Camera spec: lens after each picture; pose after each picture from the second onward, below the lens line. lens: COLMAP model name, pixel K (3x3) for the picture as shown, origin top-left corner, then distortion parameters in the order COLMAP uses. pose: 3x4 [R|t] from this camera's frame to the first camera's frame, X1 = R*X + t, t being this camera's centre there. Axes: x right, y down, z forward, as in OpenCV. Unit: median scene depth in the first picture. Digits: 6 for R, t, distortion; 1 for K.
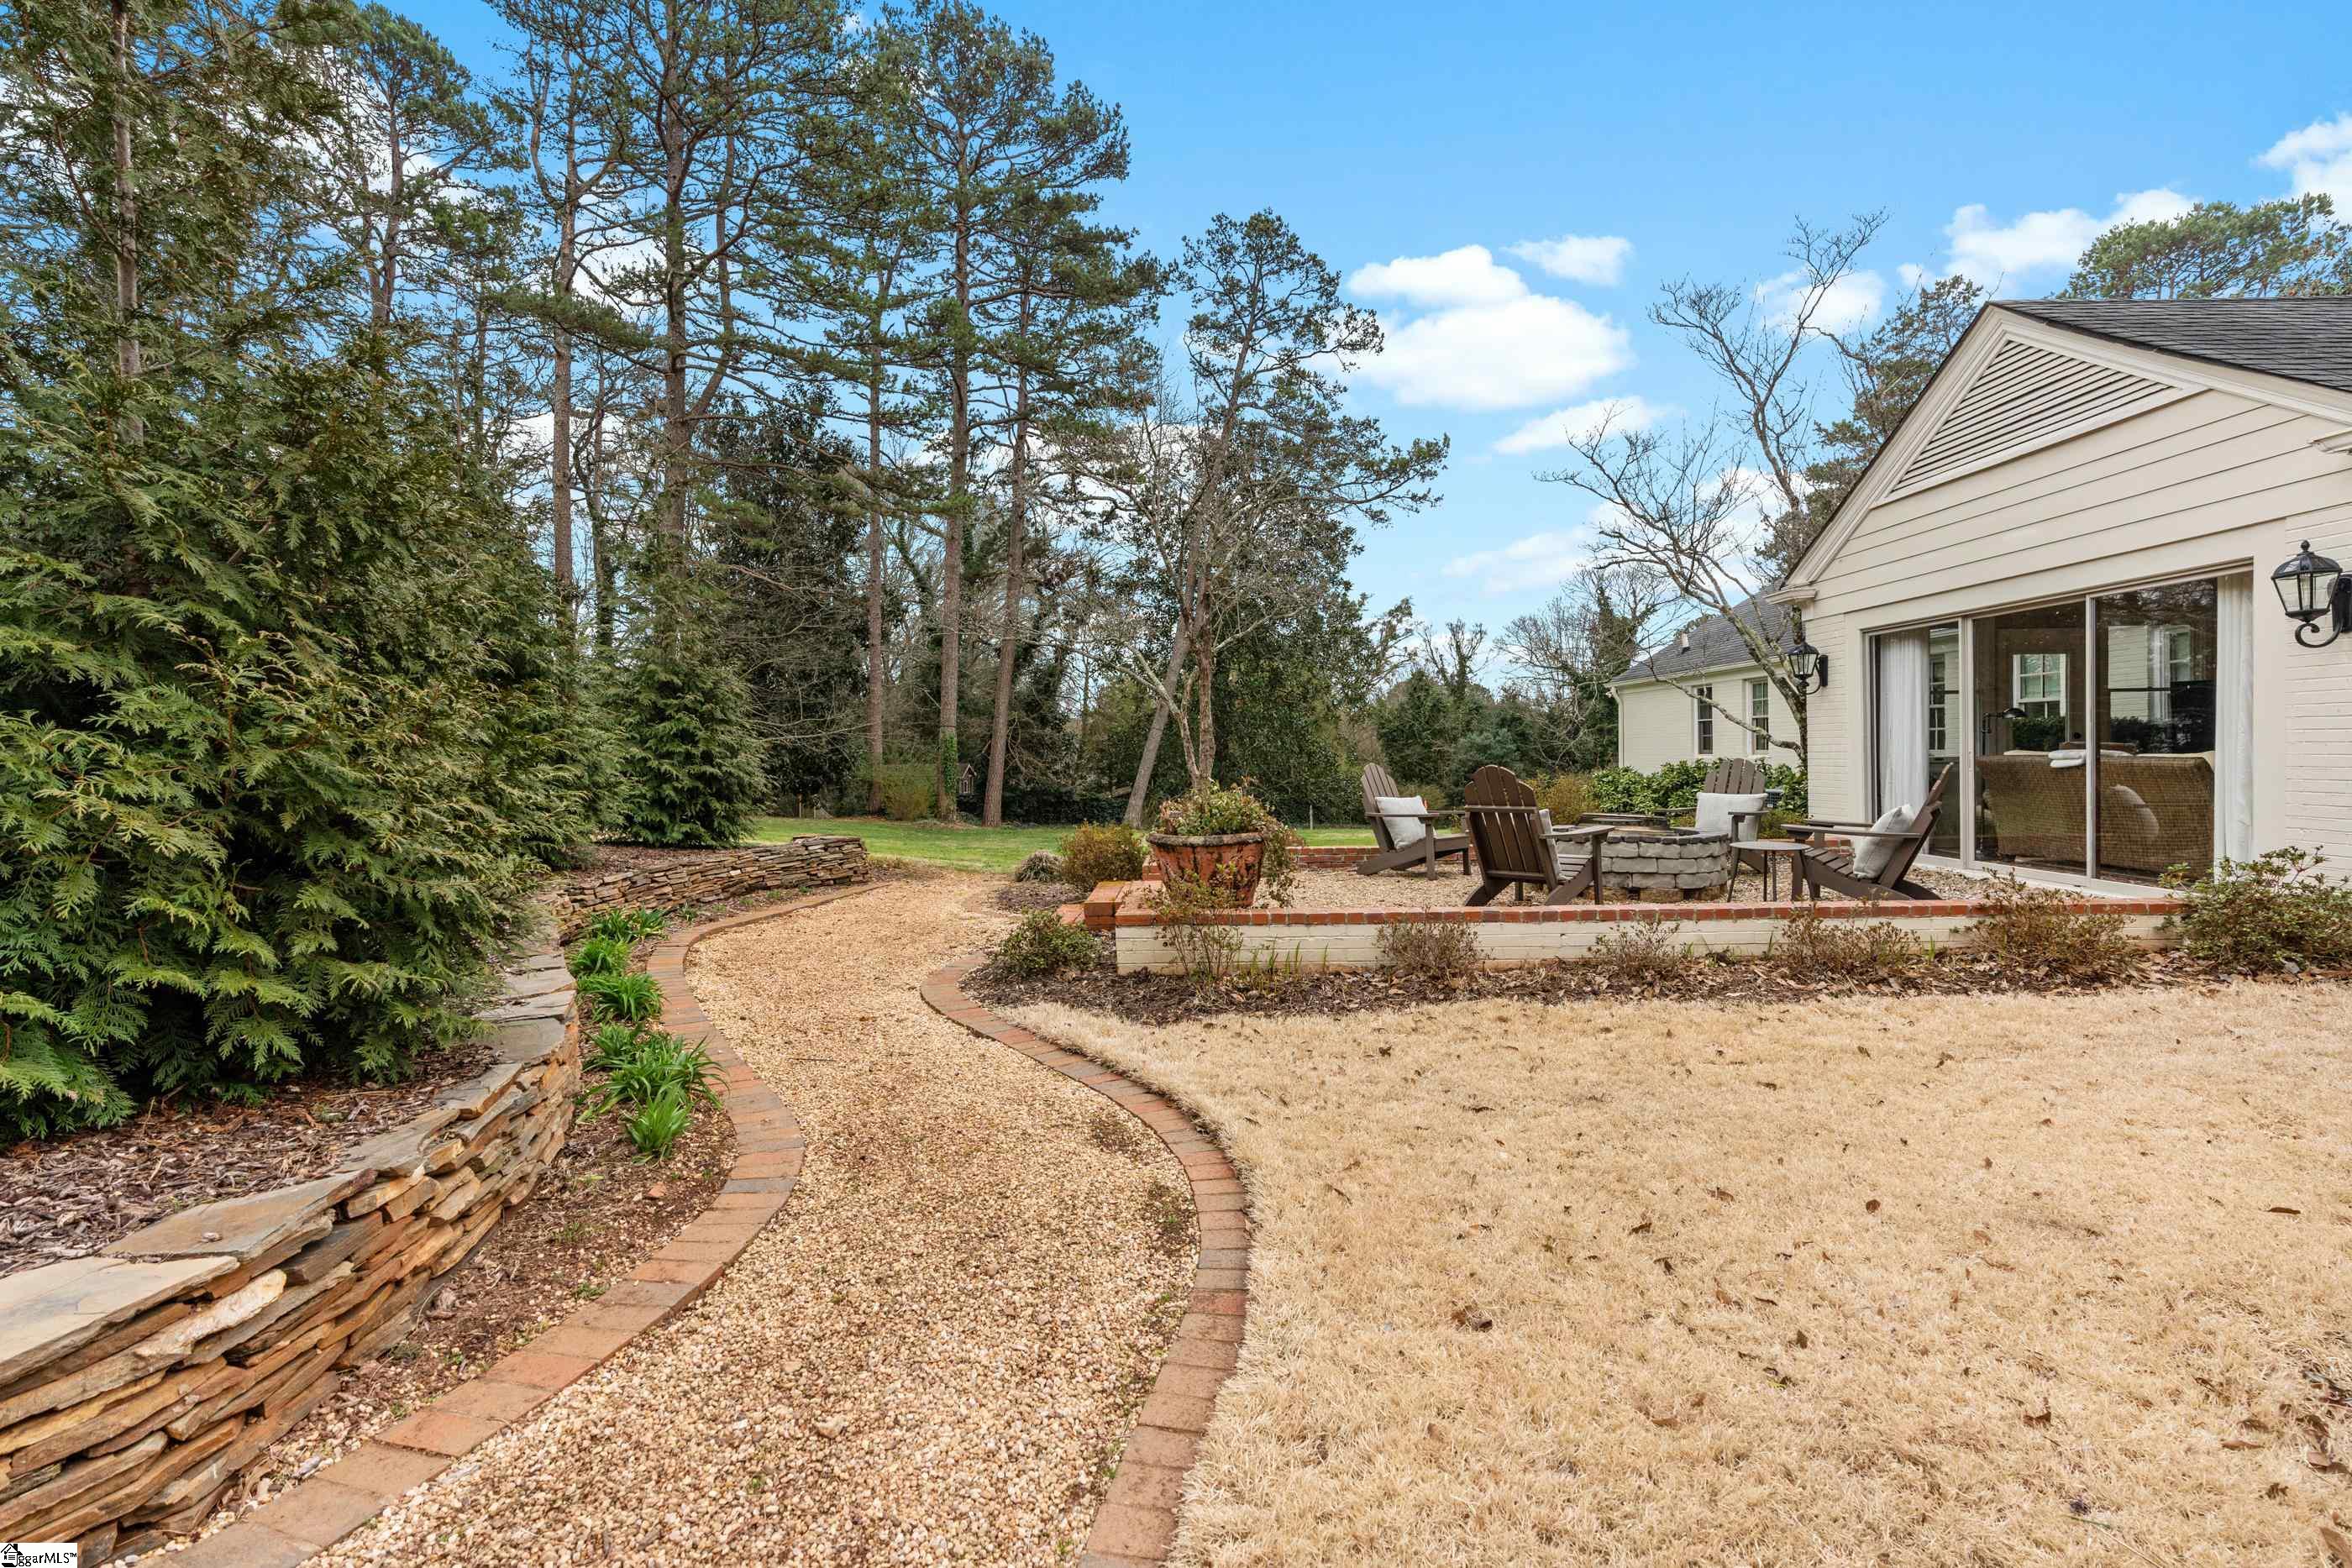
lens RADIAL K [[1071.7, 0, 1176.3], [0, 1071.7, 775.8], [0, 0, 1]] dist [-0.004425, 0.001511]
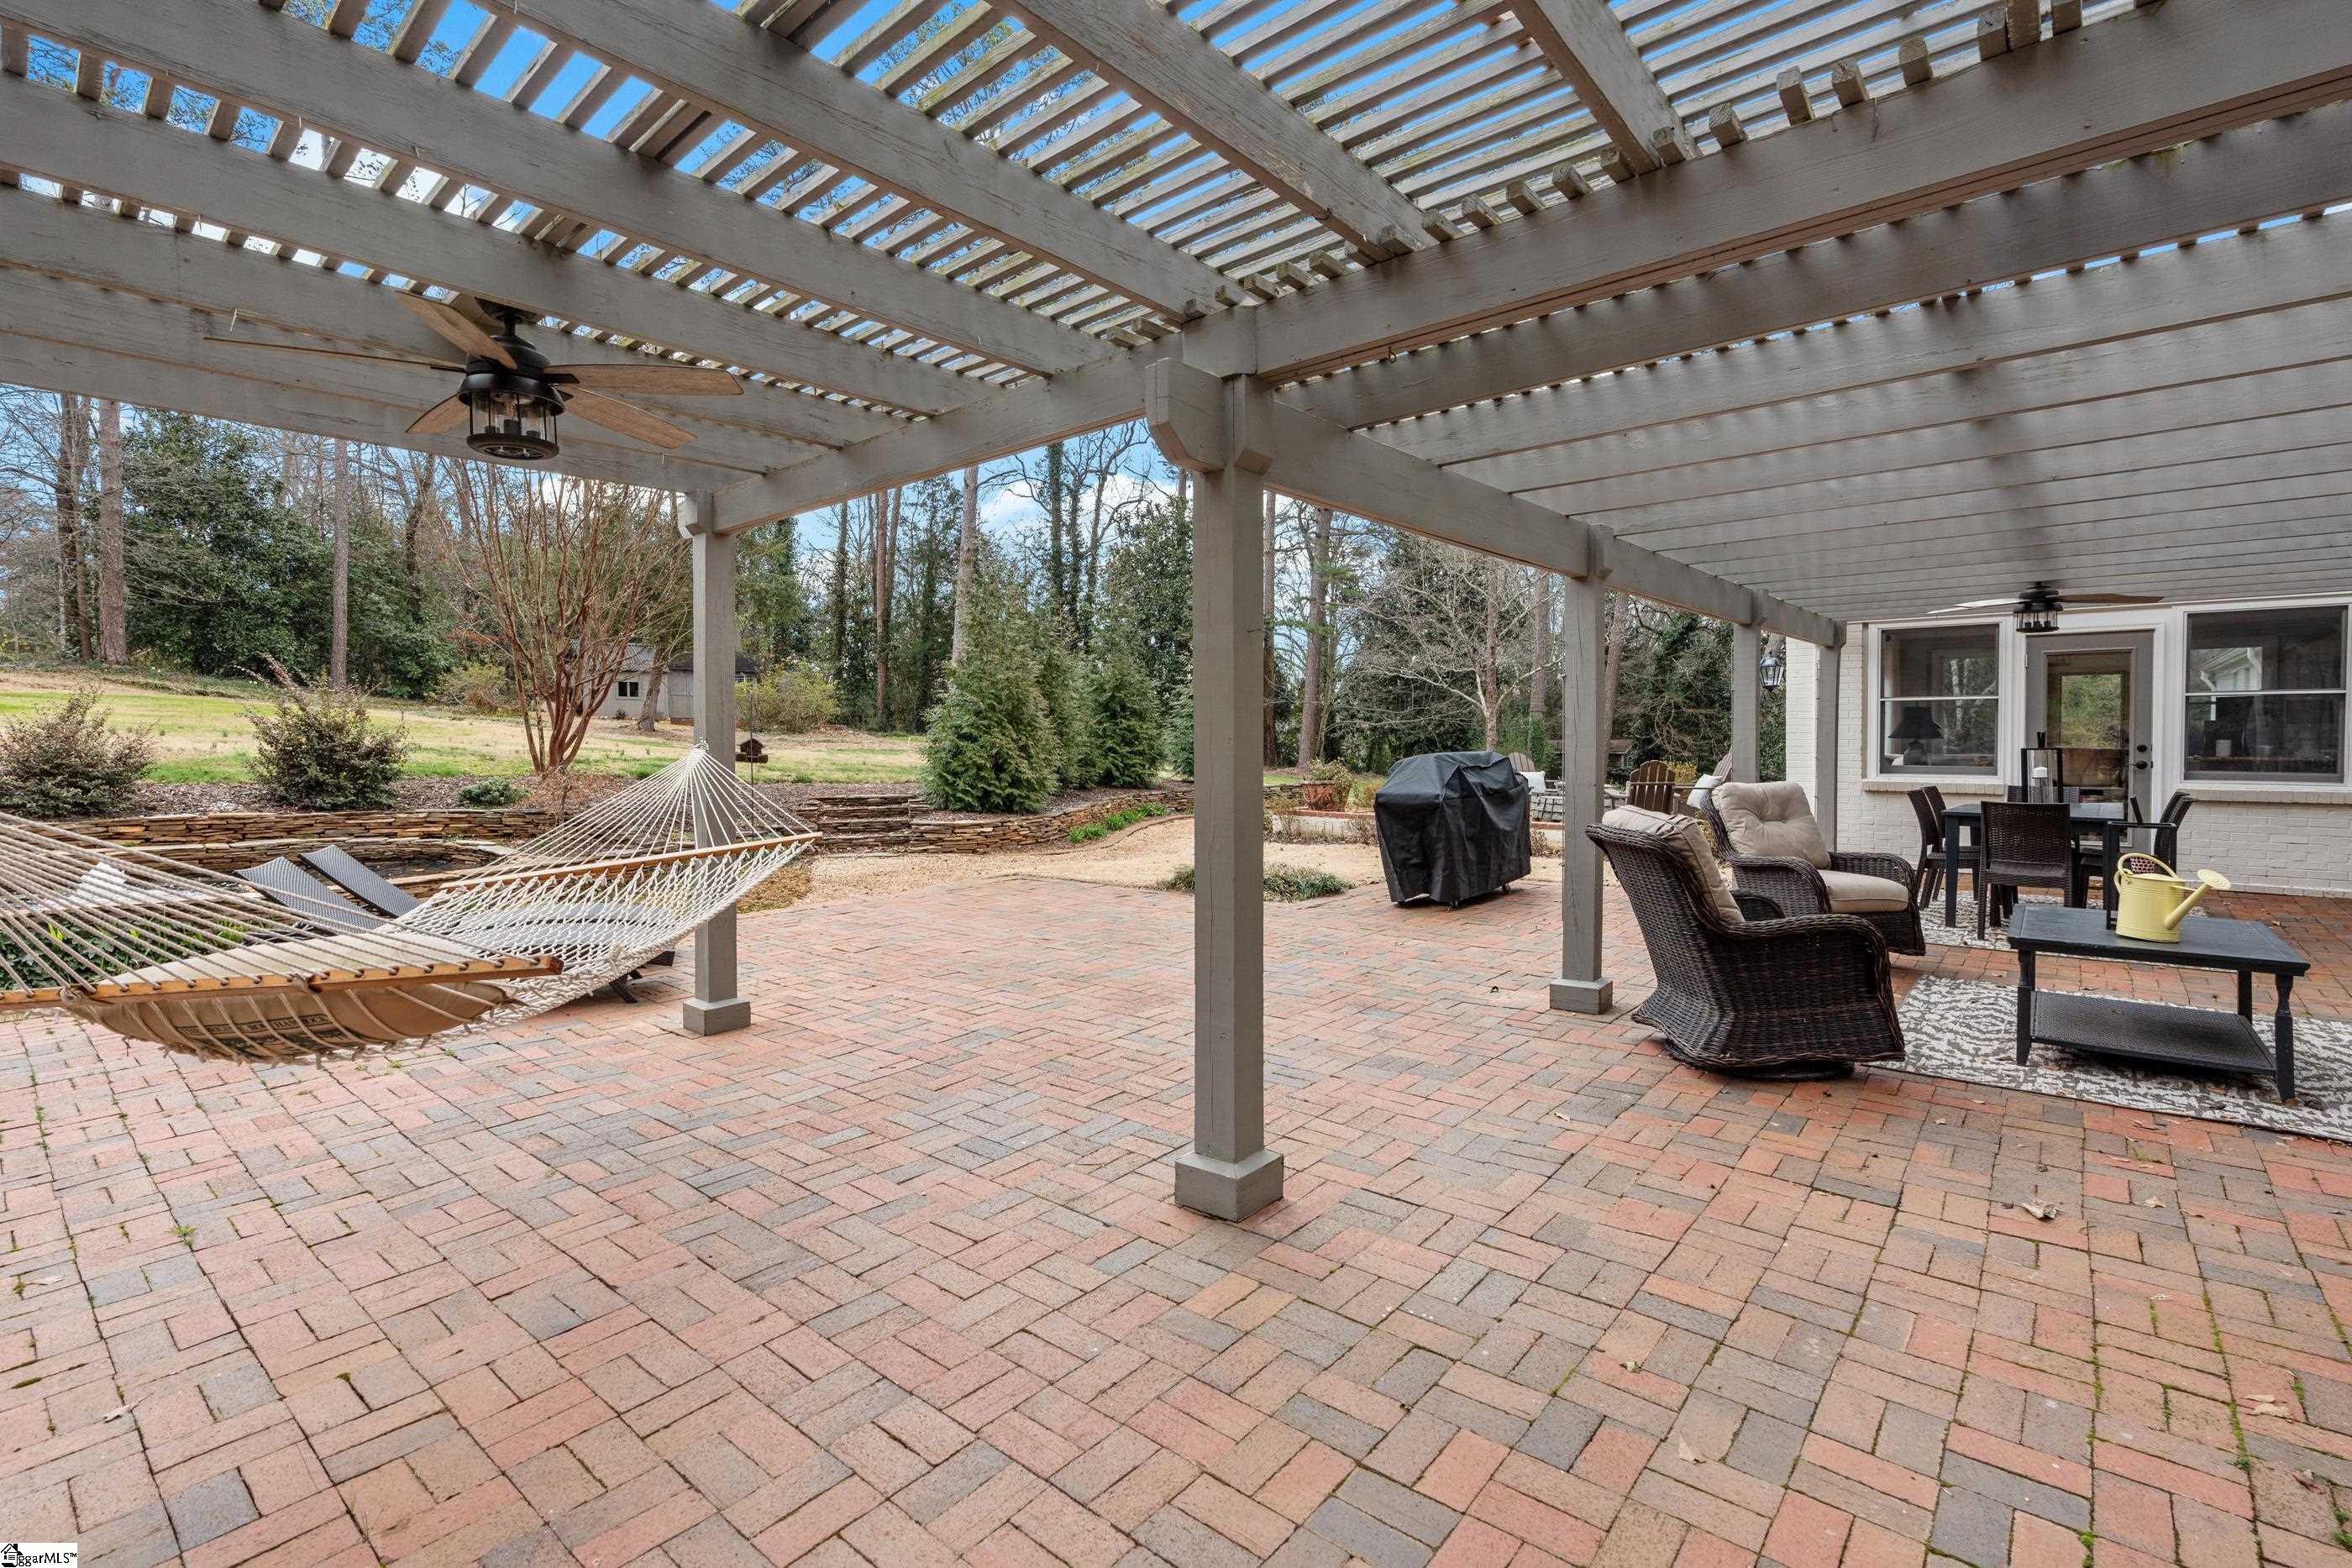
lens RADIAL K [[1071.7, 0, 1174.8], [0, 1071.7, 778.4], [0, 0, 1]] dist [-0.004425, 0.001511]
pose [[0.775722, 0.009846, -0.630998, 3.372804], [-0.006057, 0.999948, 0.008157, 0.081157], [0.631046, -0.002506, 0.775741, -2.738419]]
